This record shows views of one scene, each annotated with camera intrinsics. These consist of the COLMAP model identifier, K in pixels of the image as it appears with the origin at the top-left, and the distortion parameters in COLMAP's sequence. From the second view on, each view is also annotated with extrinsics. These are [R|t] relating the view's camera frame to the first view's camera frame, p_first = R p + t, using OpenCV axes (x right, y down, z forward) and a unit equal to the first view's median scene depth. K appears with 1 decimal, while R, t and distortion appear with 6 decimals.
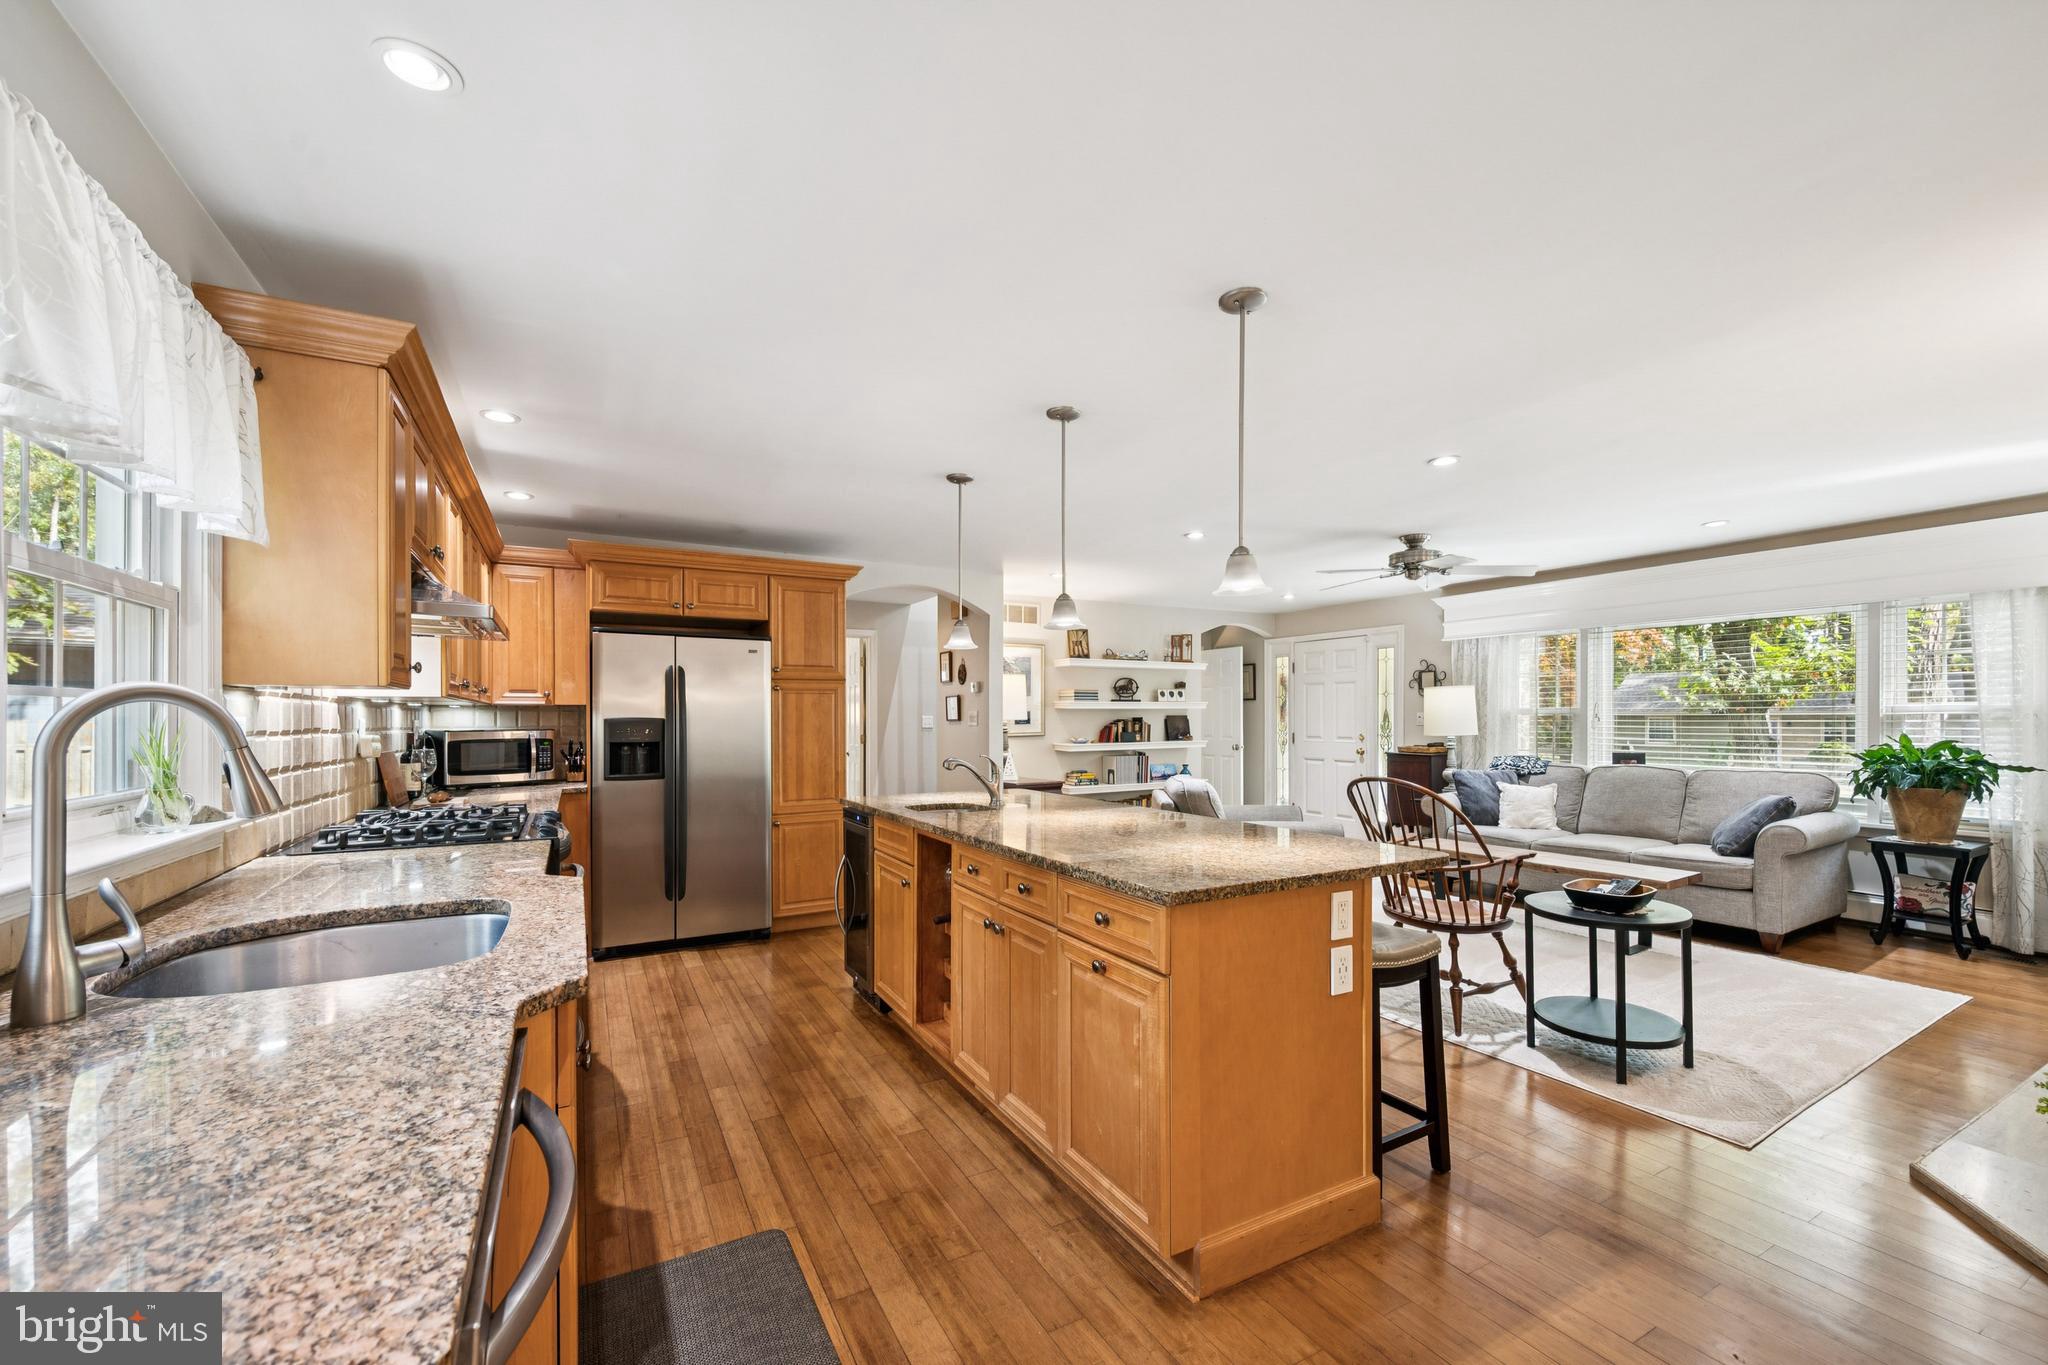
lens RADIAL K [[819.2, 0, 1032.4], [0, 819.2, 717.7], [0, 0, 1]] dist [-0.003485, -0.000418]
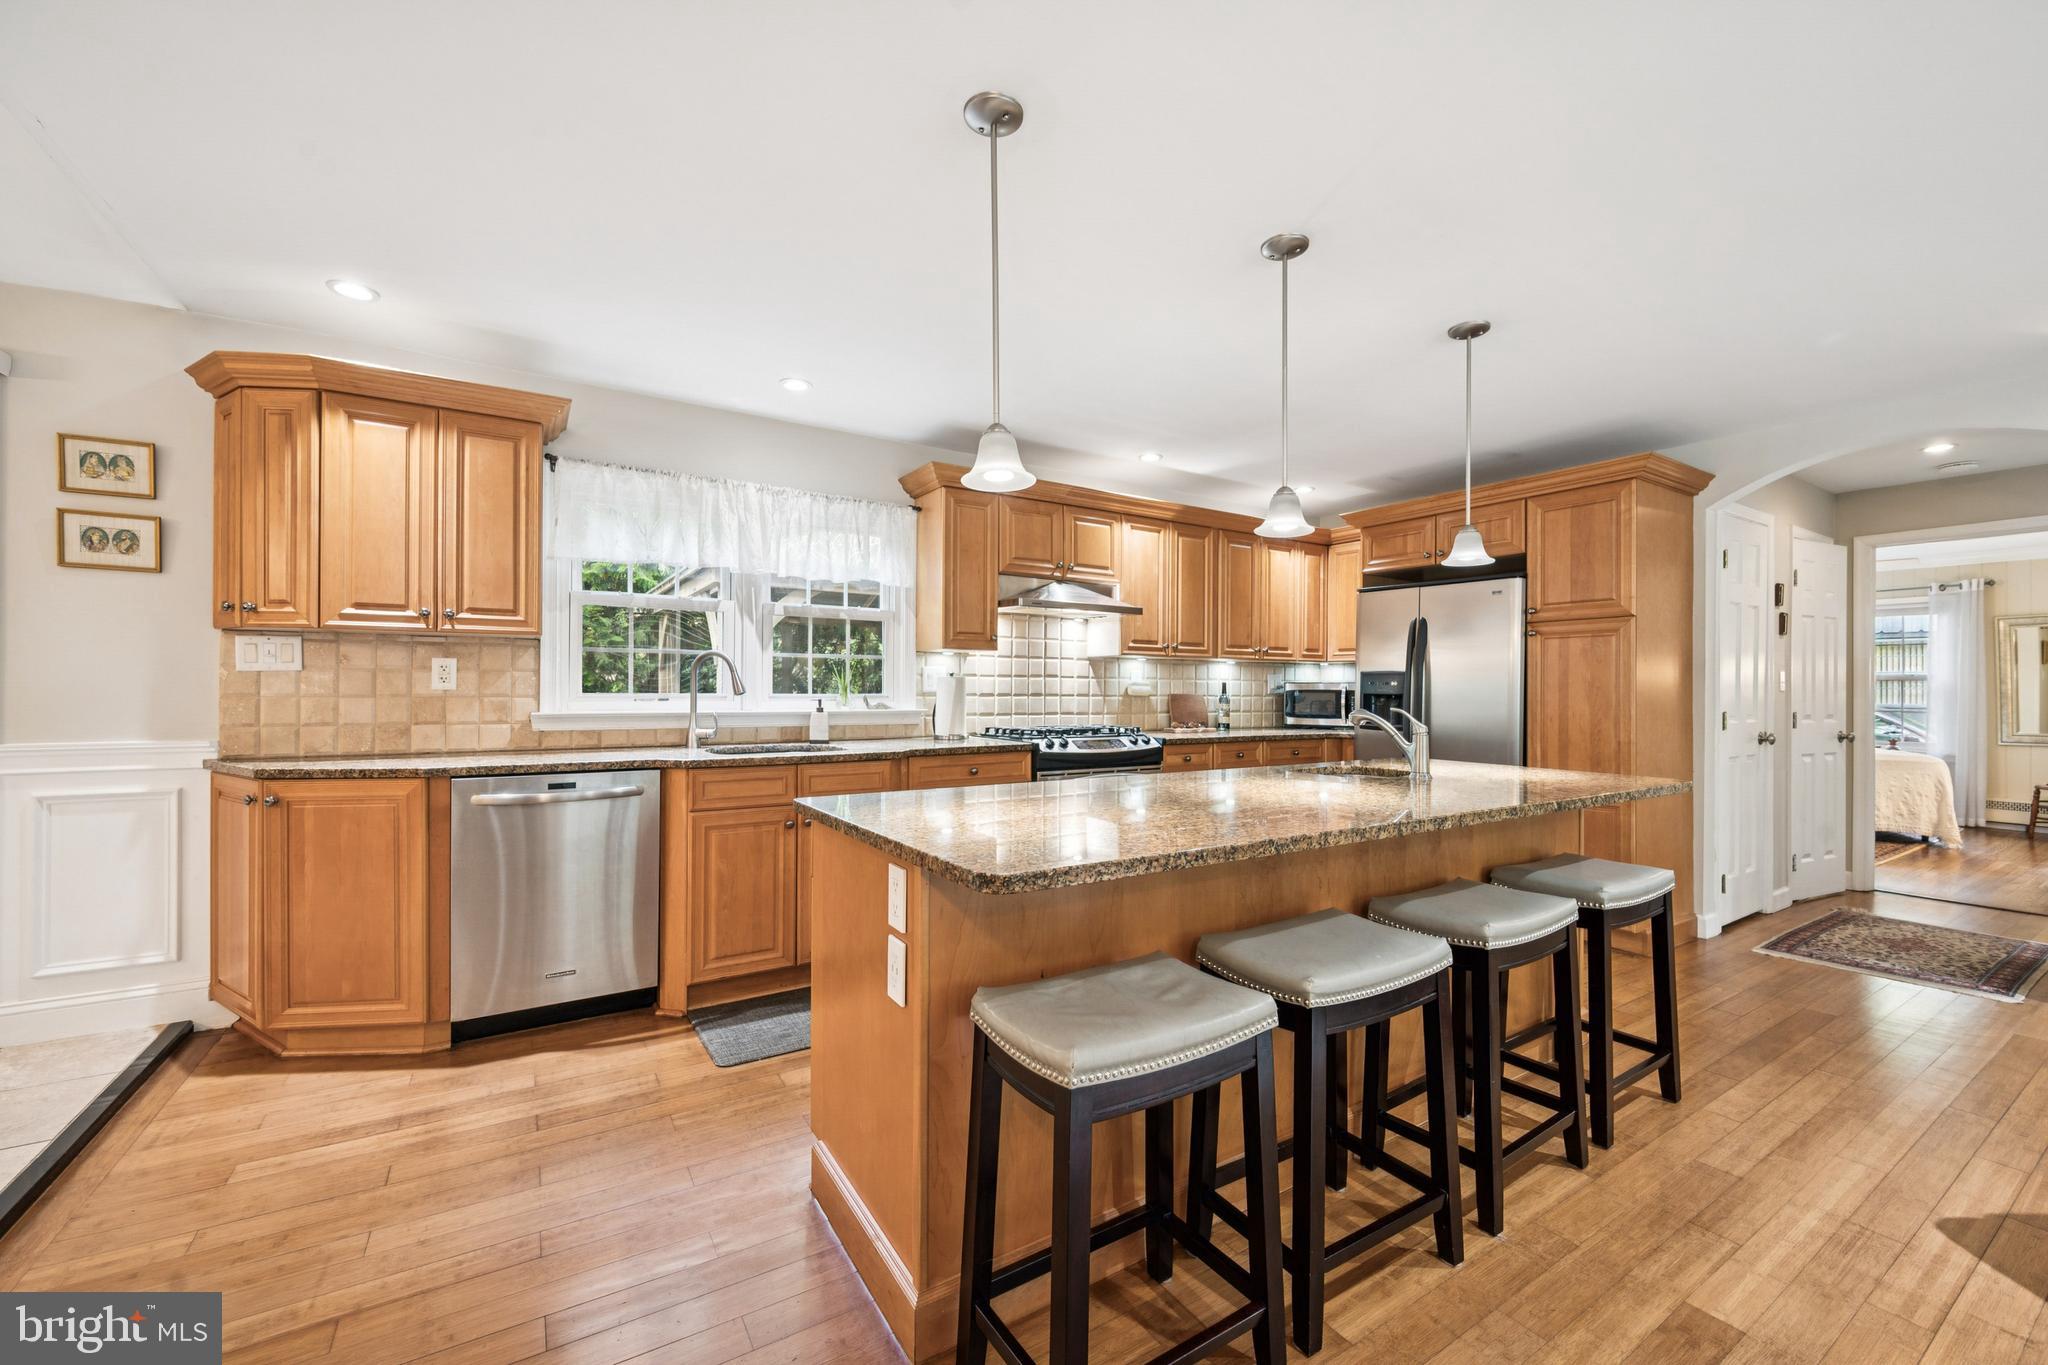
lens RADIAL K [[819.2, 0, 1037.2], [0, 819.2, 687.2], [0, 0, 1]] dist [-0.003485, -0.000418]
pose [[0.070377, 0.005258, -0.997507, 0.524305], [-0.005891, 0.999971, 0.004855, 0.018463], [0.997503, 0.005535, 0.070406, 0.493882]]
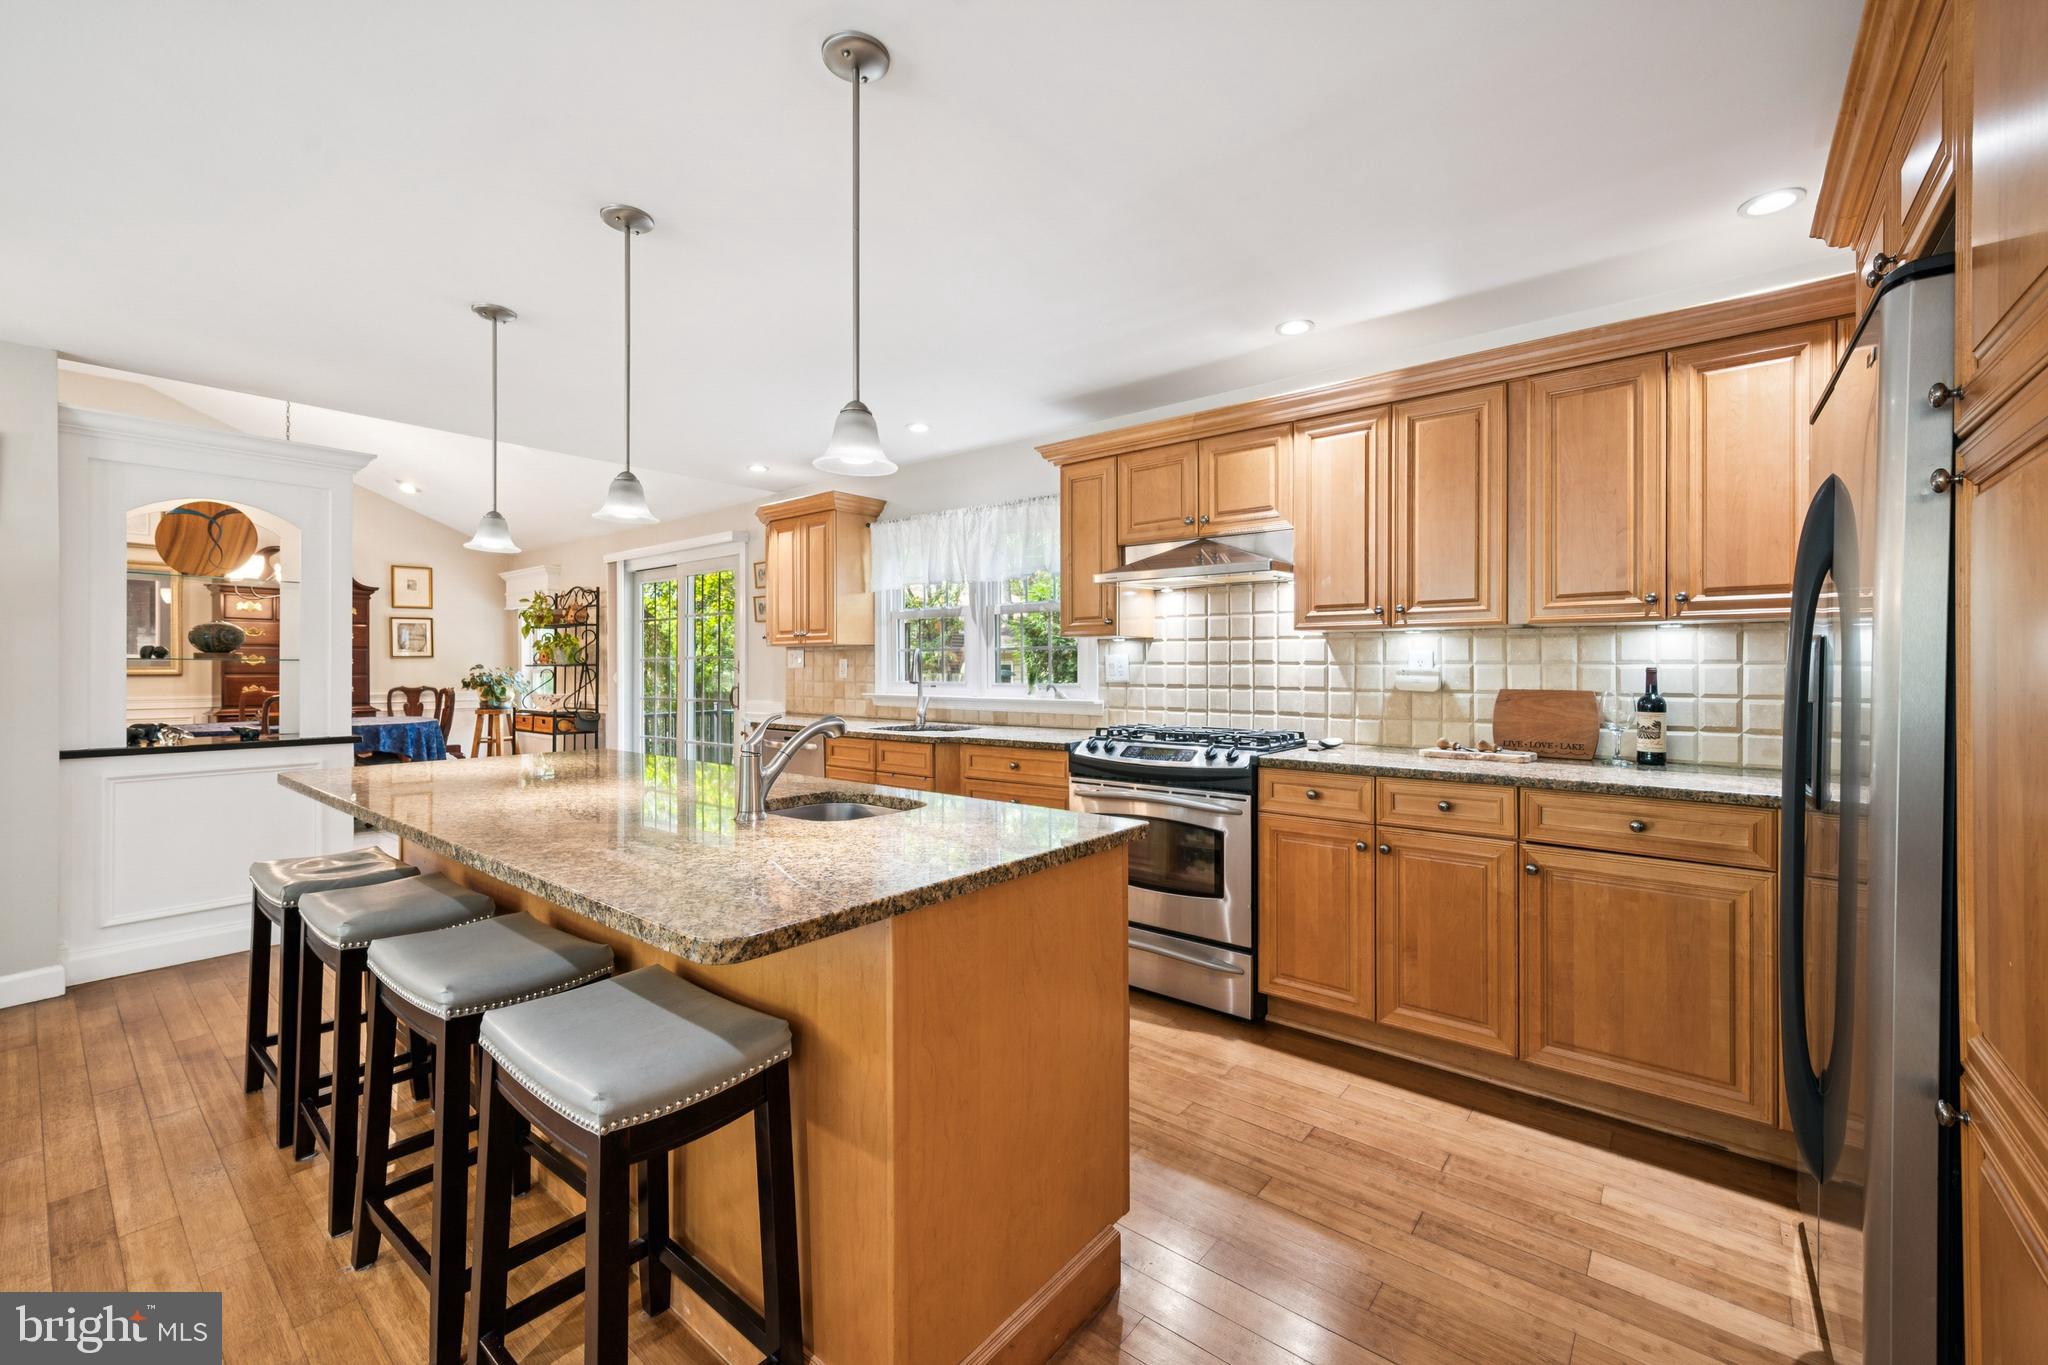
lens RADIAL K [[819.2, 0, 1043.6], [0, 819.2, 667.9], [0, 0, 1]] dist [-0.003485, -0.000418]
pose [[-0.921056, 0.004498, -0.389403, -0.015214], [0.004700, 0.999989, 0.000433, 0.013319], [0.389401, -0.001431, -0.921067, 1.217175]]
